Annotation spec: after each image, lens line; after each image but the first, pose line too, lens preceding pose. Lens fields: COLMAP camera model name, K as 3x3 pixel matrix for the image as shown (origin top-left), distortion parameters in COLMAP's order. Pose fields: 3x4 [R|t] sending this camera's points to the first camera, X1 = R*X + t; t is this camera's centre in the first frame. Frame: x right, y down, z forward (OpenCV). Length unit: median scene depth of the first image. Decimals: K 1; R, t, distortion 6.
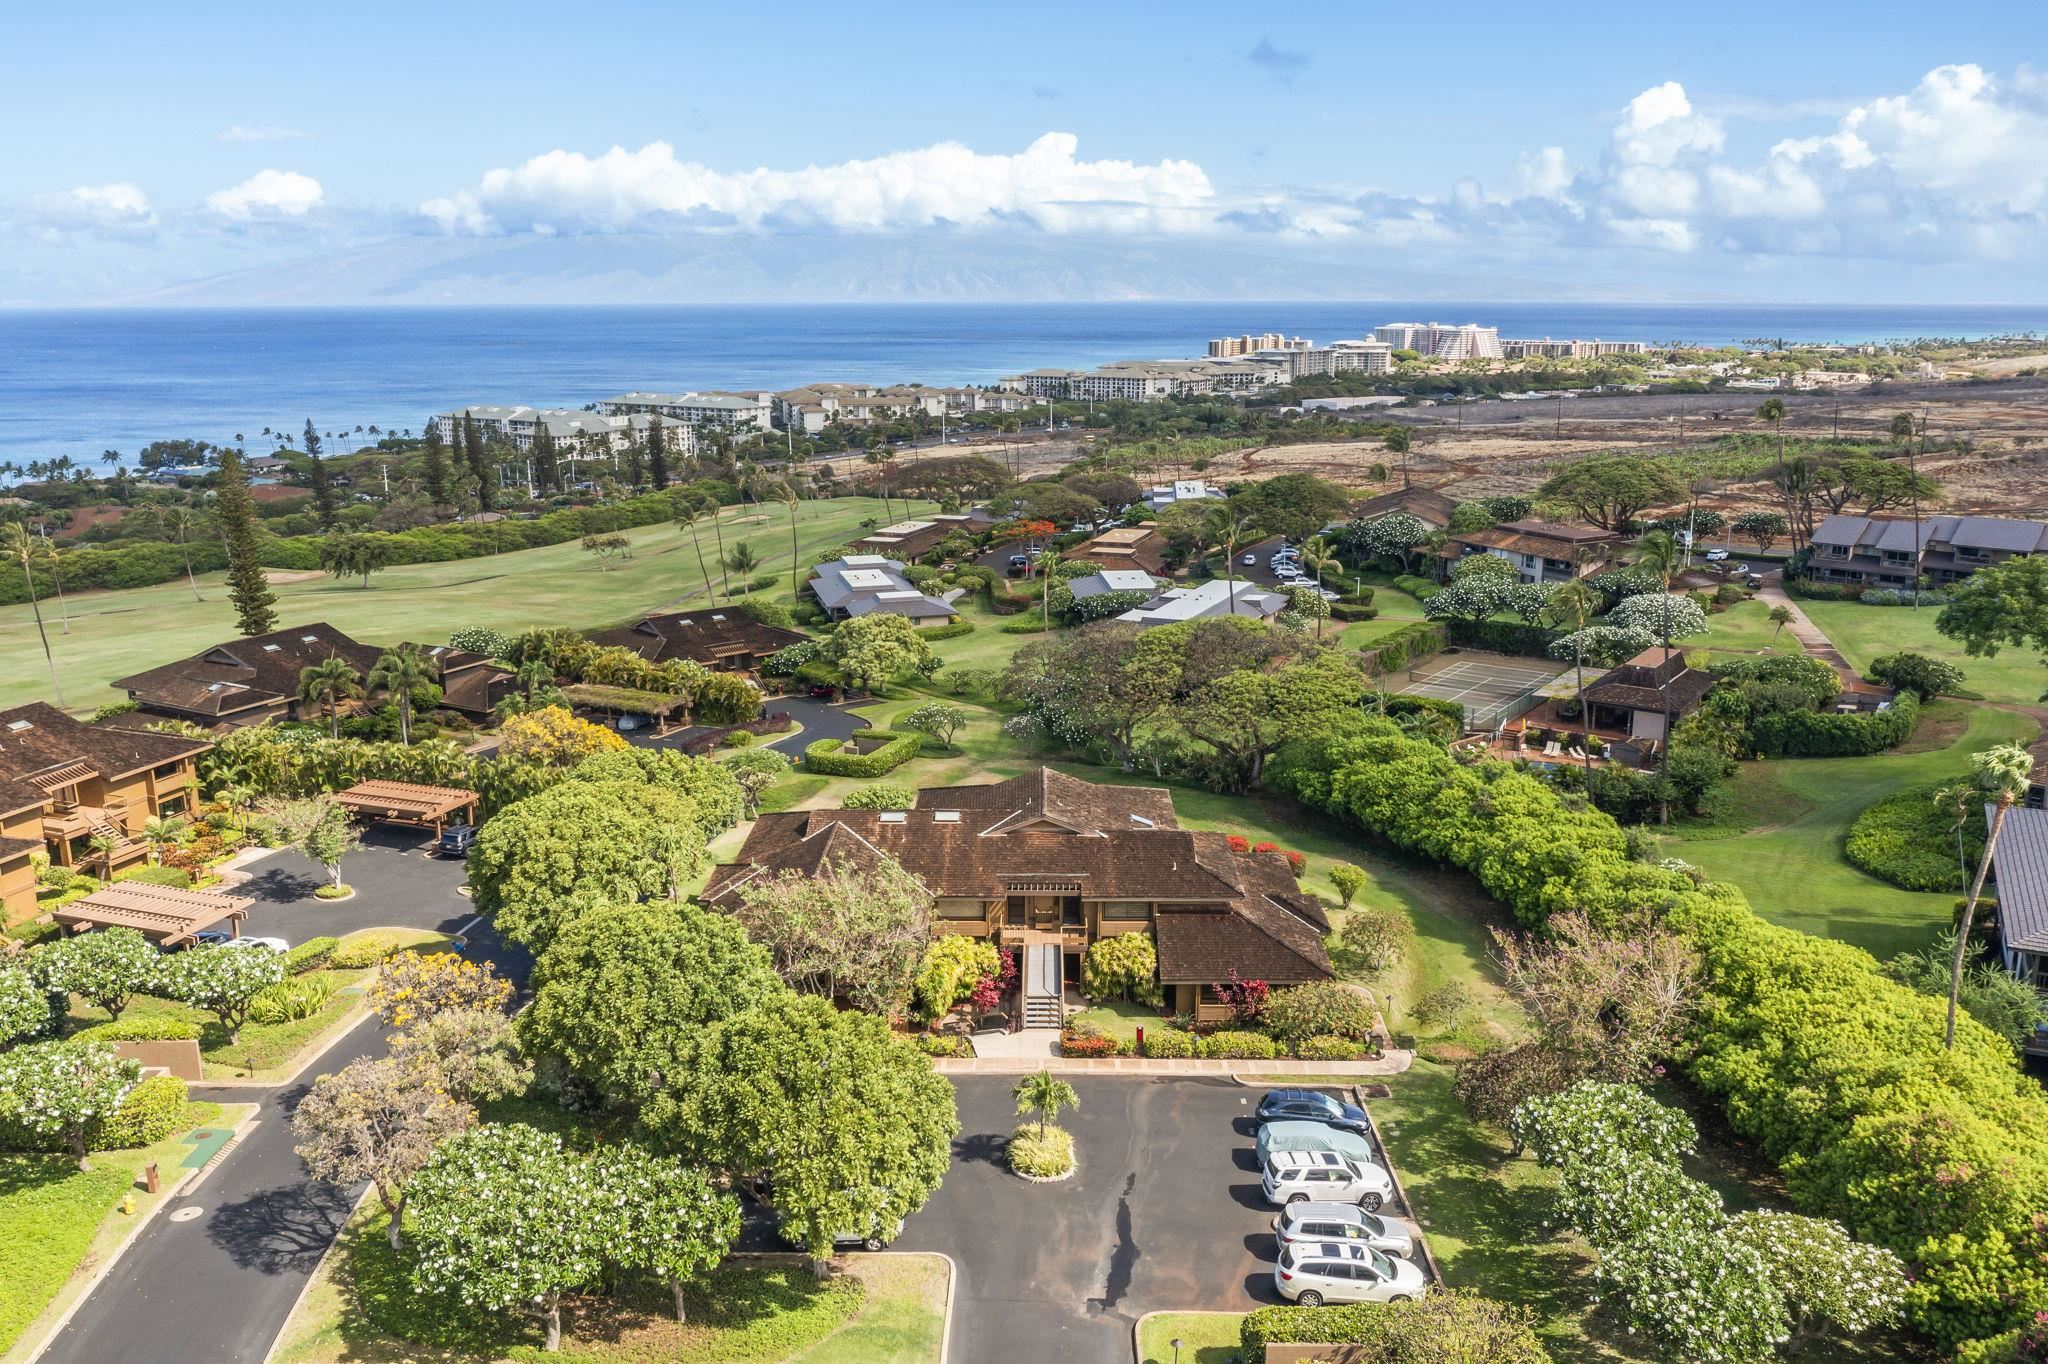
lens RADIAL K [[1603.4, 0, 1025.6], [0, 1603.4, 622.0], [0, 0, 1]] dist [-0.026619, -0.001214]
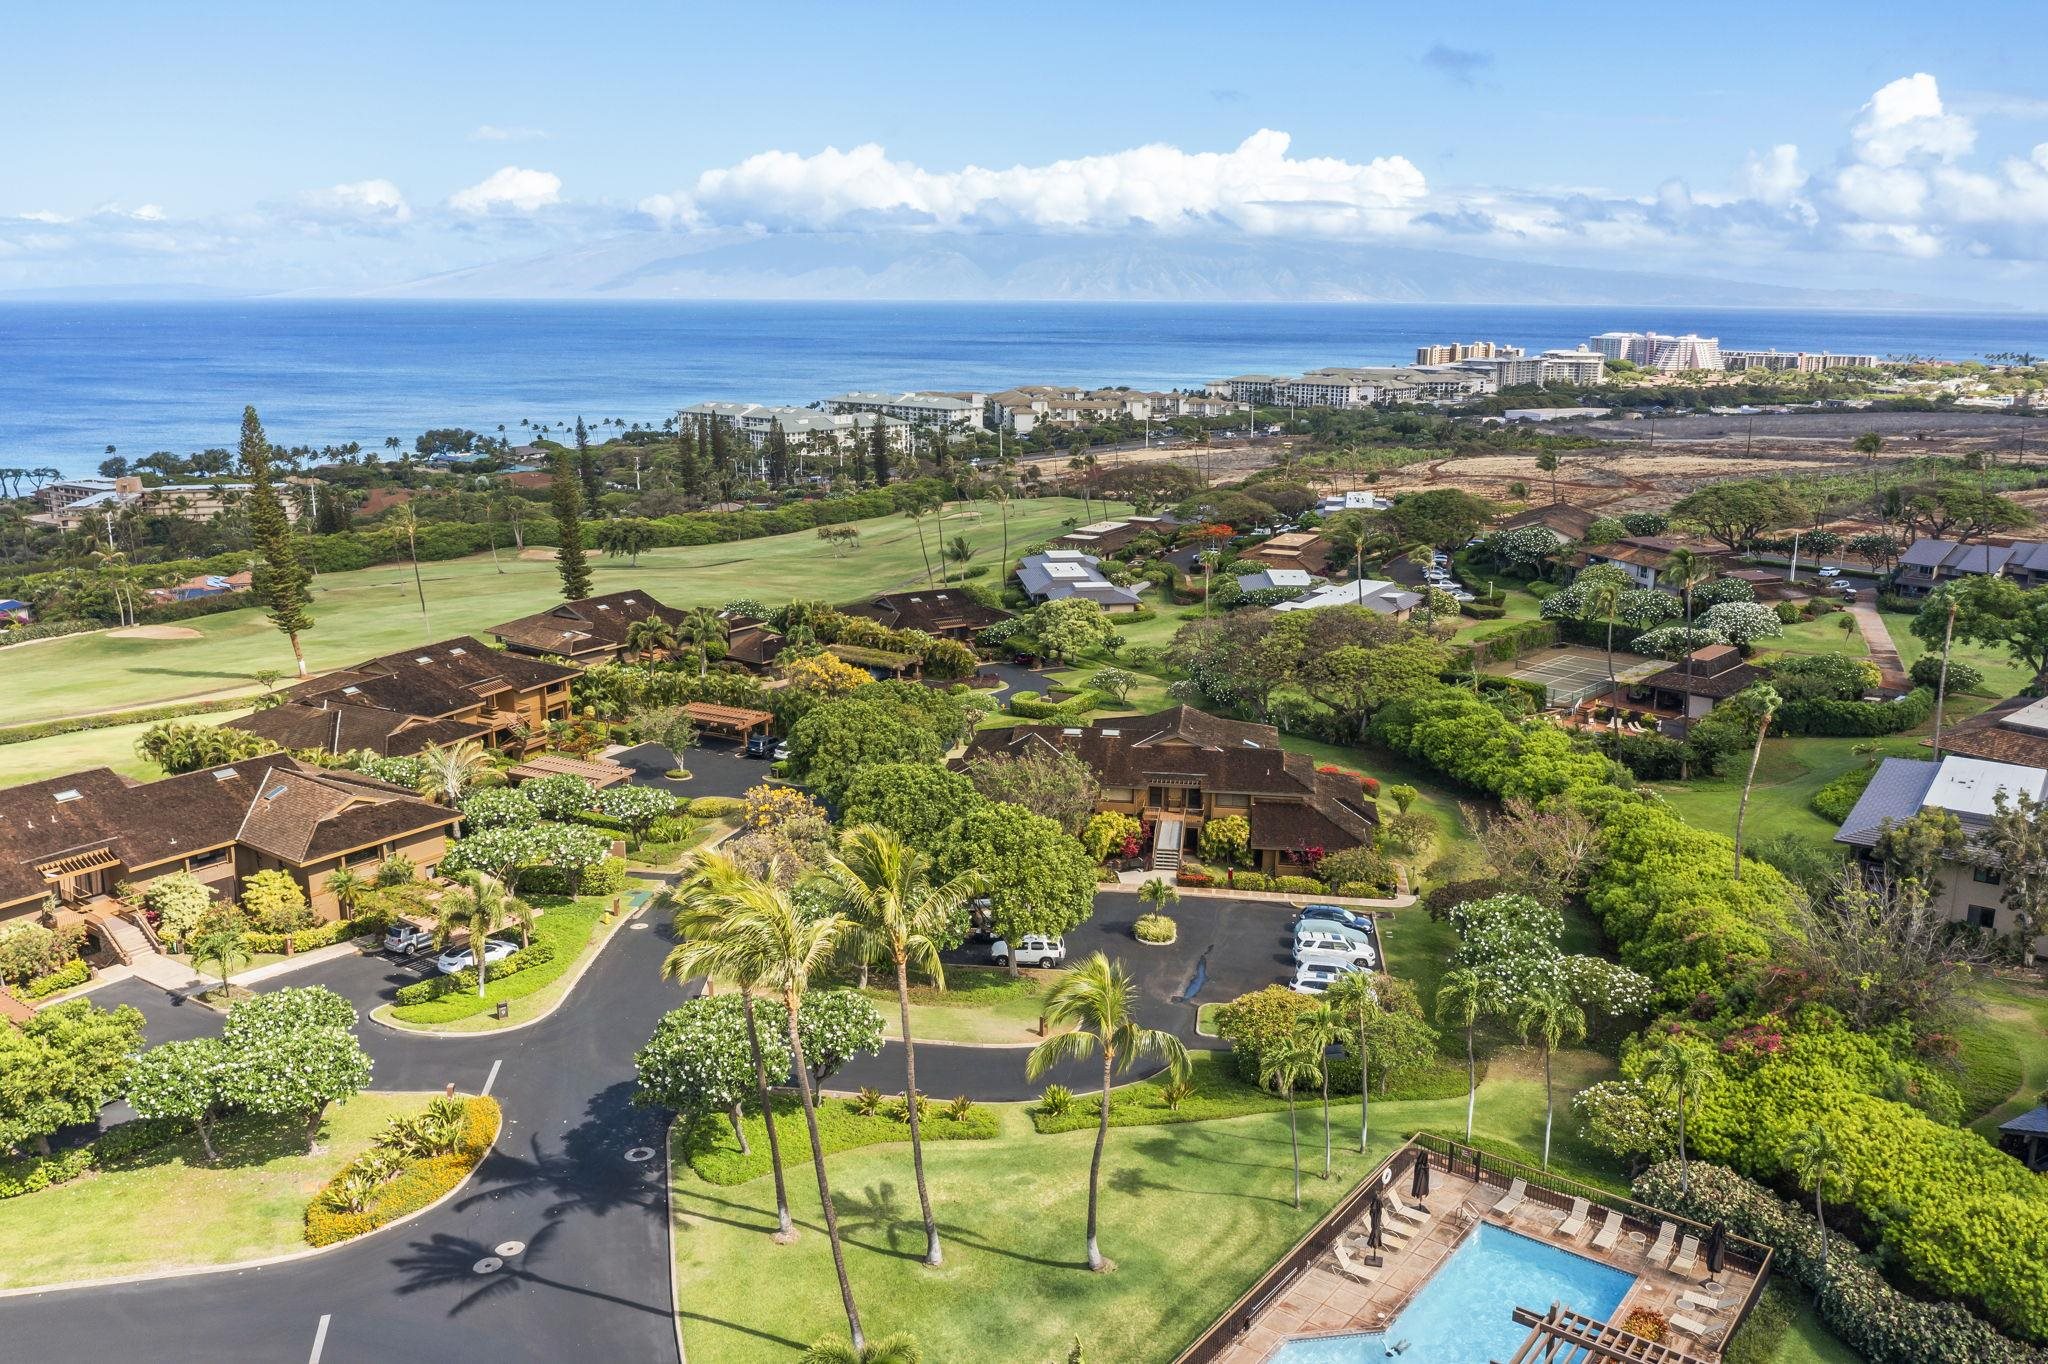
lens RADIAL K [[1603.4, 0, 1025.6], [0, 1603.4, 622.0], [0, 0, 1]] dist [-0.026619, -0.001214]
pose [[0.991514, 0.034326, -0.125385, 0.024452], [-0.034249, 0.999409, 0.002773, 0.010509], [0.125406, 0.001545, 0.992104, -0.199345]]
